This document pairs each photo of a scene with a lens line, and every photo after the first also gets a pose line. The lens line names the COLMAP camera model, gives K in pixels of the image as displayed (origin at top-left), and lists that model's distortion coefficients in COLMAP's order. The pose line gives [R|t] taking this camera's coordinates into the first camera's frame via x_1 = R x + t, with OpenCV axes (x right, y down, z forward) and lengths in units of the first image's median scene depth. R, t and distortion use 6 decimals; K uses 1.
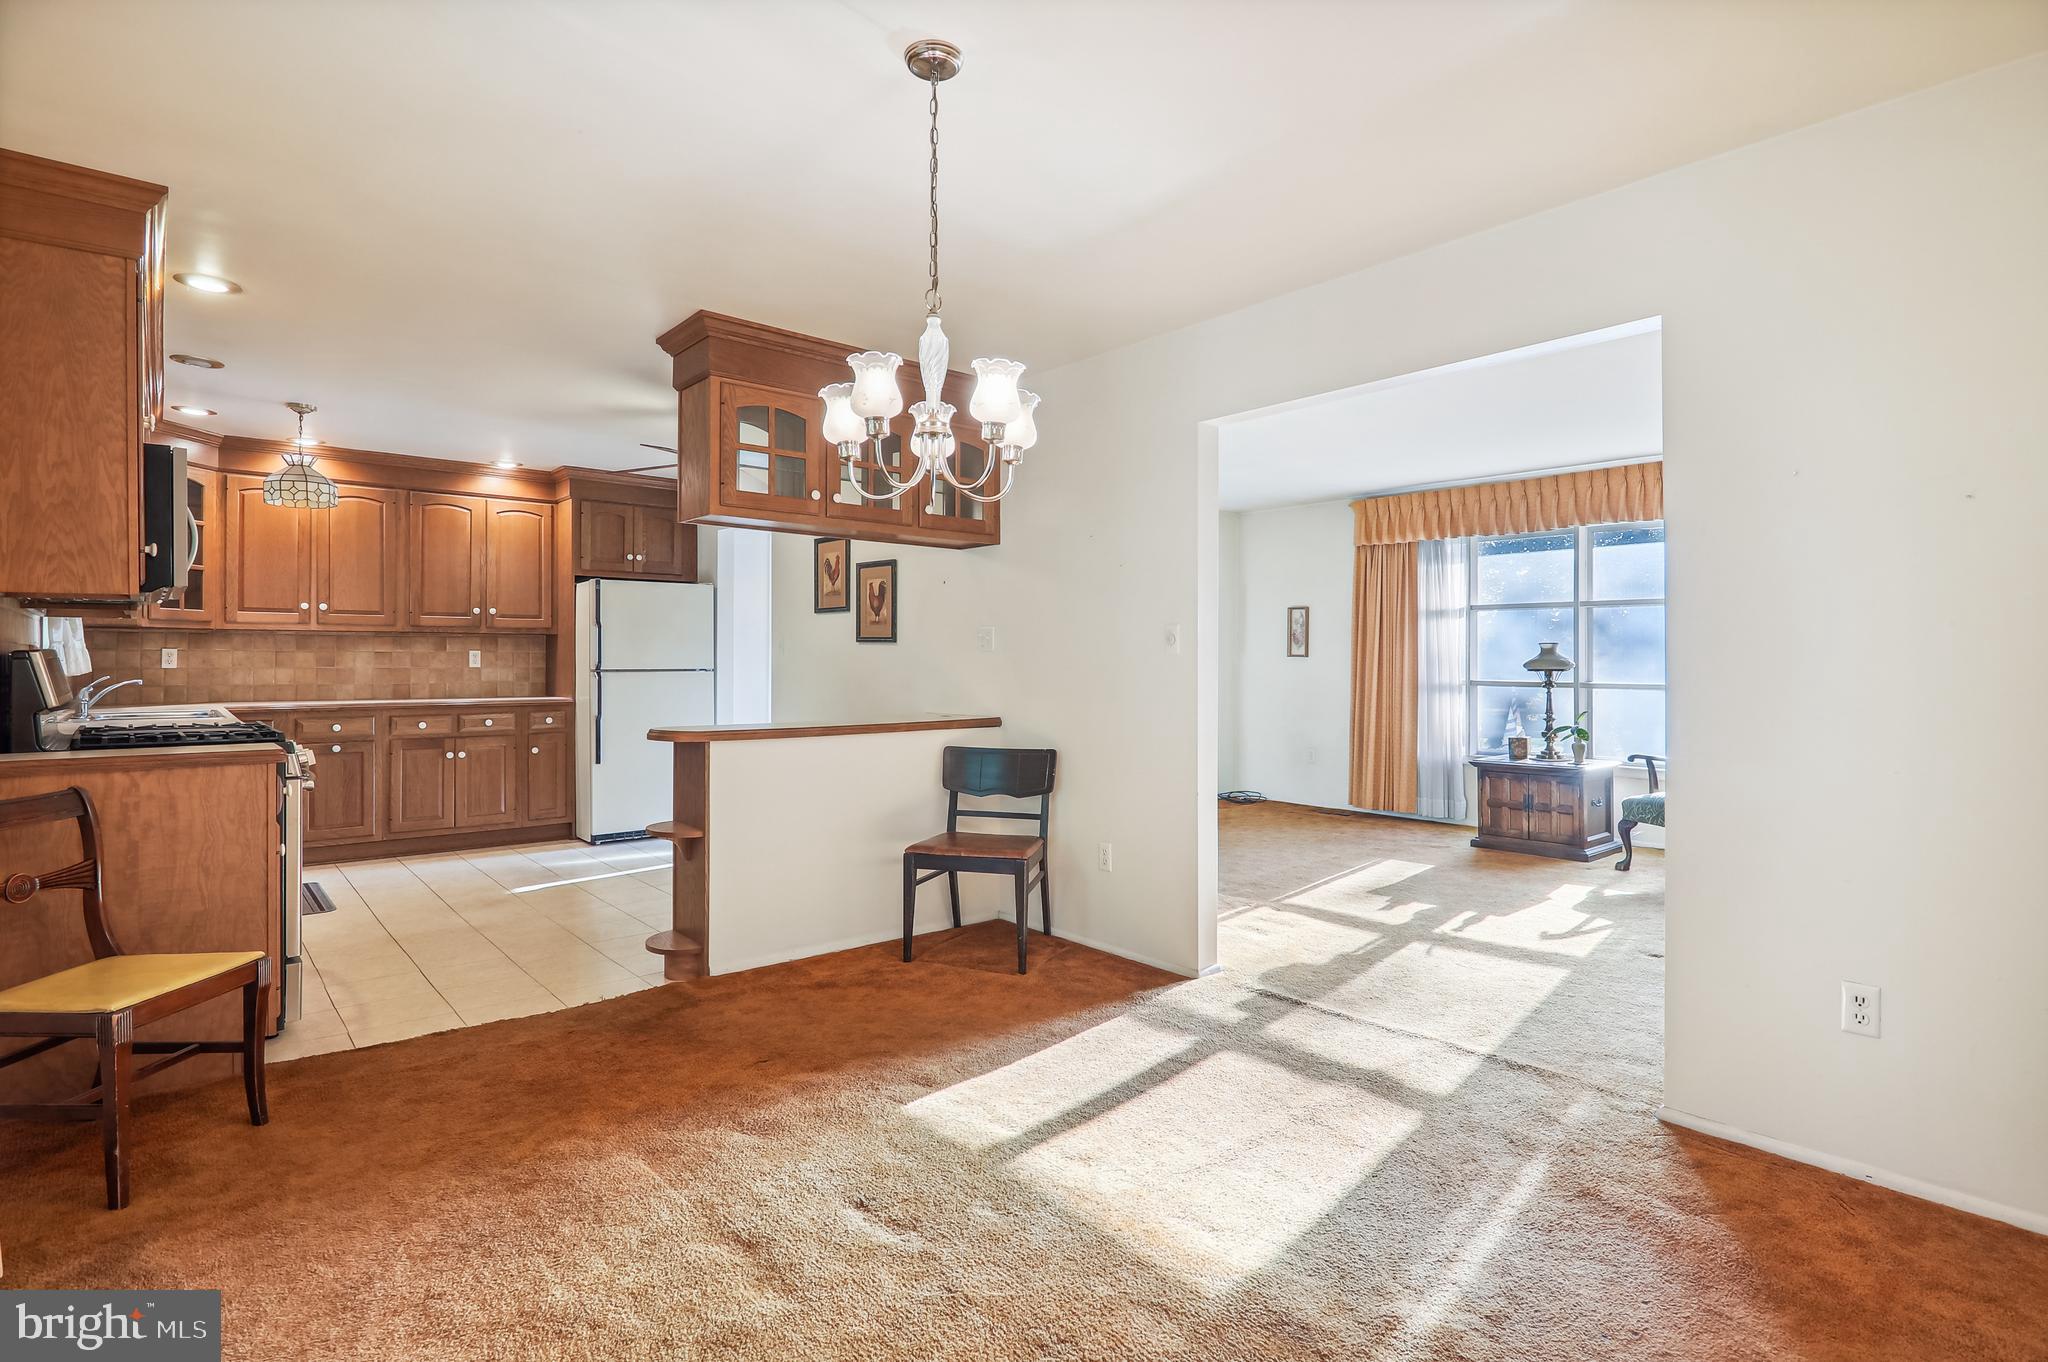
lens RADIAL K [[1006.5, 0, 1042.7], [0, 1006.5, 663.9], [0, 0, 1]] dist [-0.011464, -0.002712]
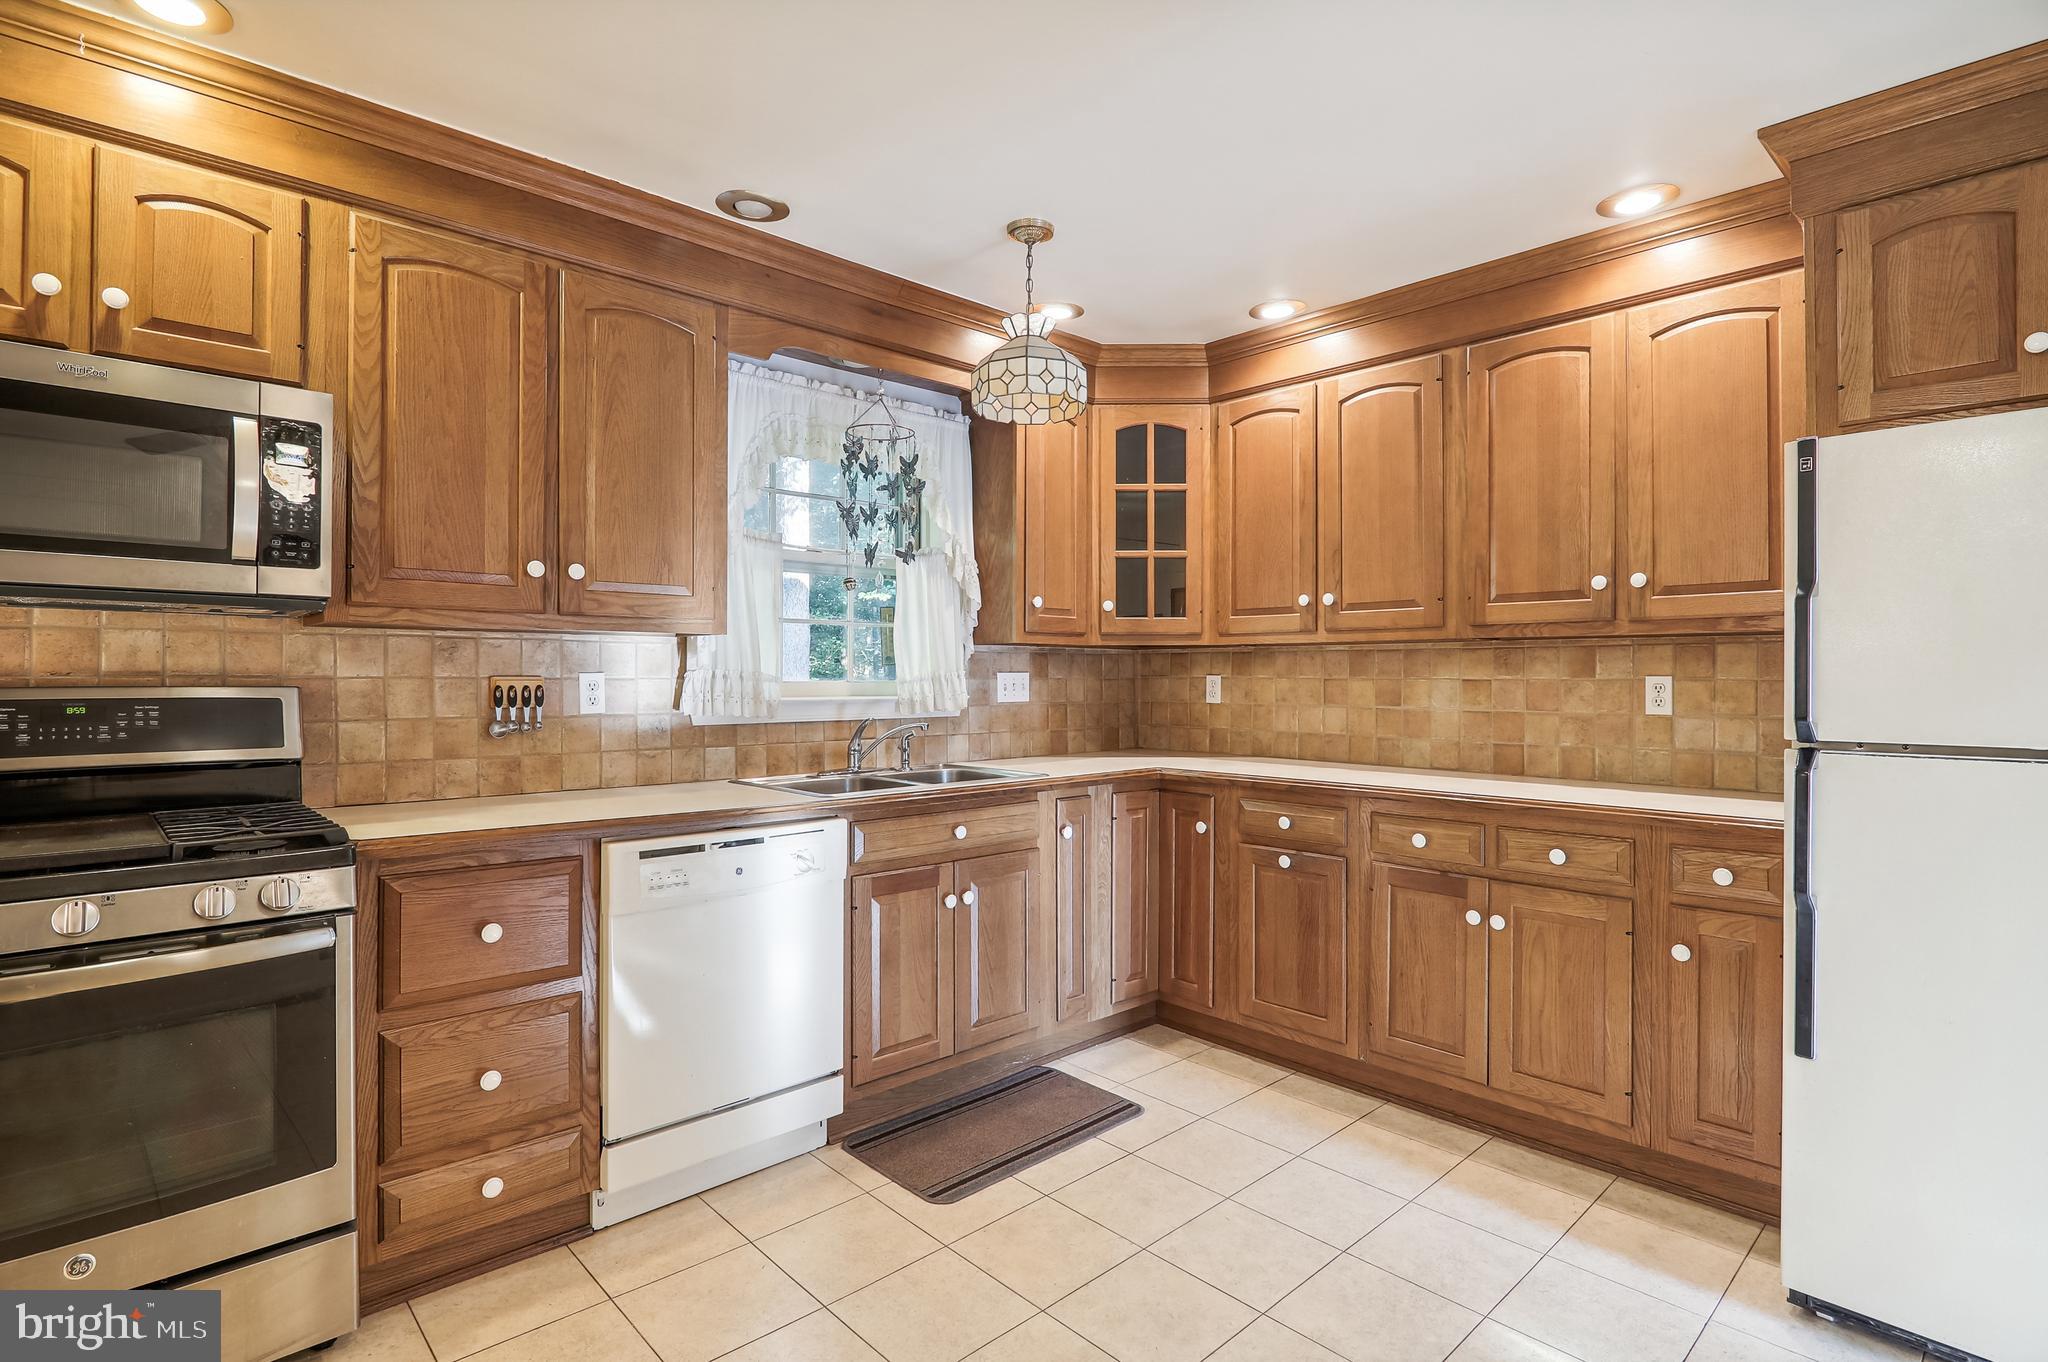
lens RADIAL K [[1006.5, 0, 1042.4], [0, 1006.5, 676.5], [0, 0, 1]] dist [-0.011464, -0.002712]
pose [[0.040437, -0.000216, -0.999182, -0.175836], [-0.004763, 0.999989, -0.000409, -0.013876], [0.999171, 0.004776, 0.040435, 0.862409]]
